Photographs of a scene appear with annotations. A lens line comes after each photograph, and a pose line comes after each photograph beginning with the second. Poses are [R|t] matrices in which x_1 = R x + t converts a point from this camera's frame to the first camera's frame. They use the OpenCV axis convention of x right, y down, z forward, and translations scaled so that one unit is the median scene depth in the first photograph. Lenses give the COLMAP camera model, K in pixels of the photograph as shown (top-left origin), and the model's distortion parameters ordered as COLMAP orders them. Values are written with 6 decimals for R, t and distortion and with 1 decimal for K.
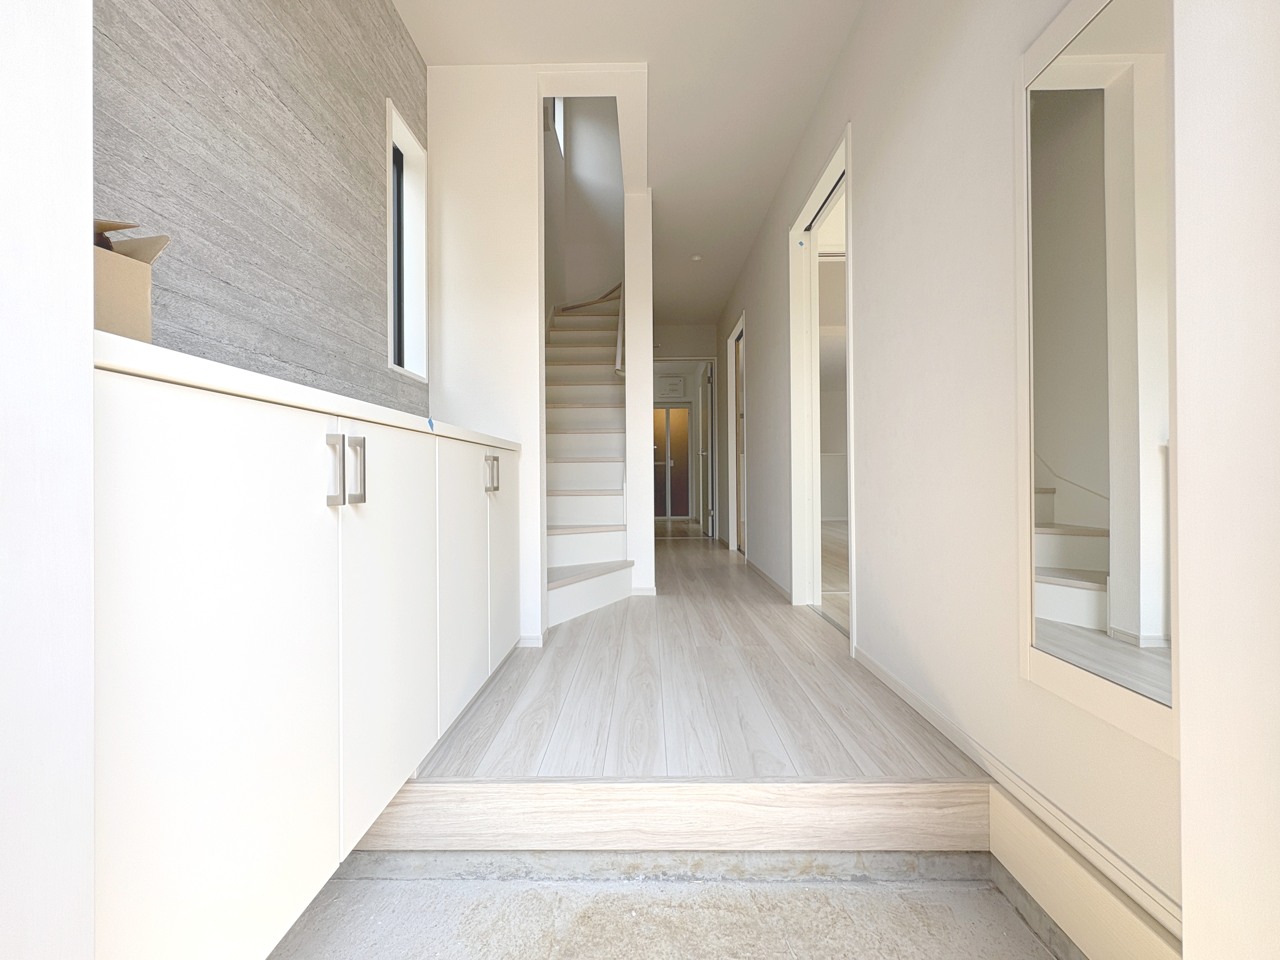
lens RADIAL K [[512.9, 0, 639.8], [0, 512.9, 477.5], [0, 0, 1]] dist [0.001437, 0.000236]
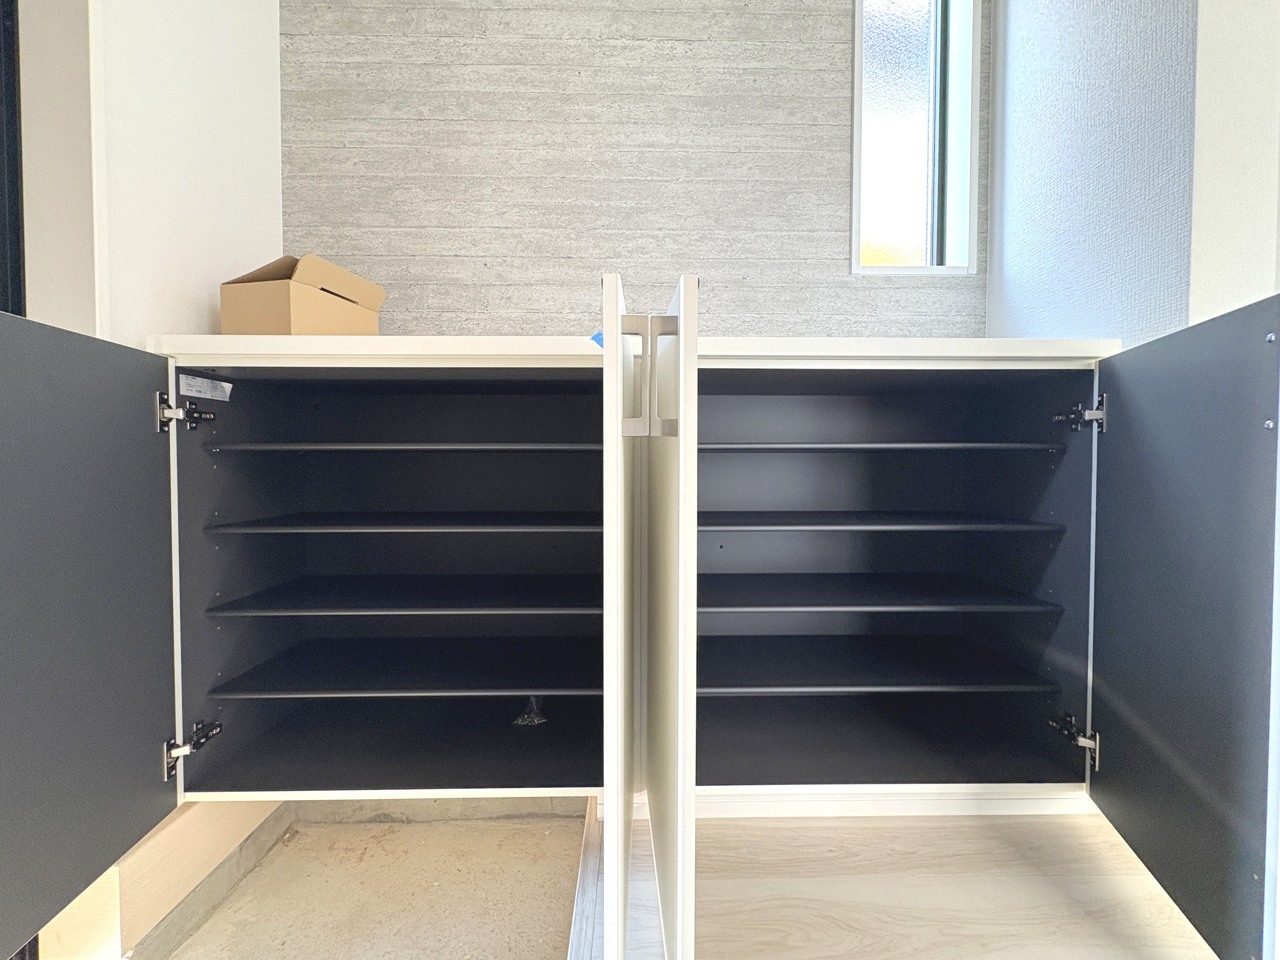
lens RADIAL K [[512.9, 0, 643.5], [0, 512.9, 479.5], [0, 0, 1]] dist [0.001437, 0.000236]
pose [[0.030284, 0.032778, -0.999004, 0.300266], [-0.001690, 0.999462, 0.032742, 0.060142], [0.999540, 0.000697, 0.030323, 1.028439]]
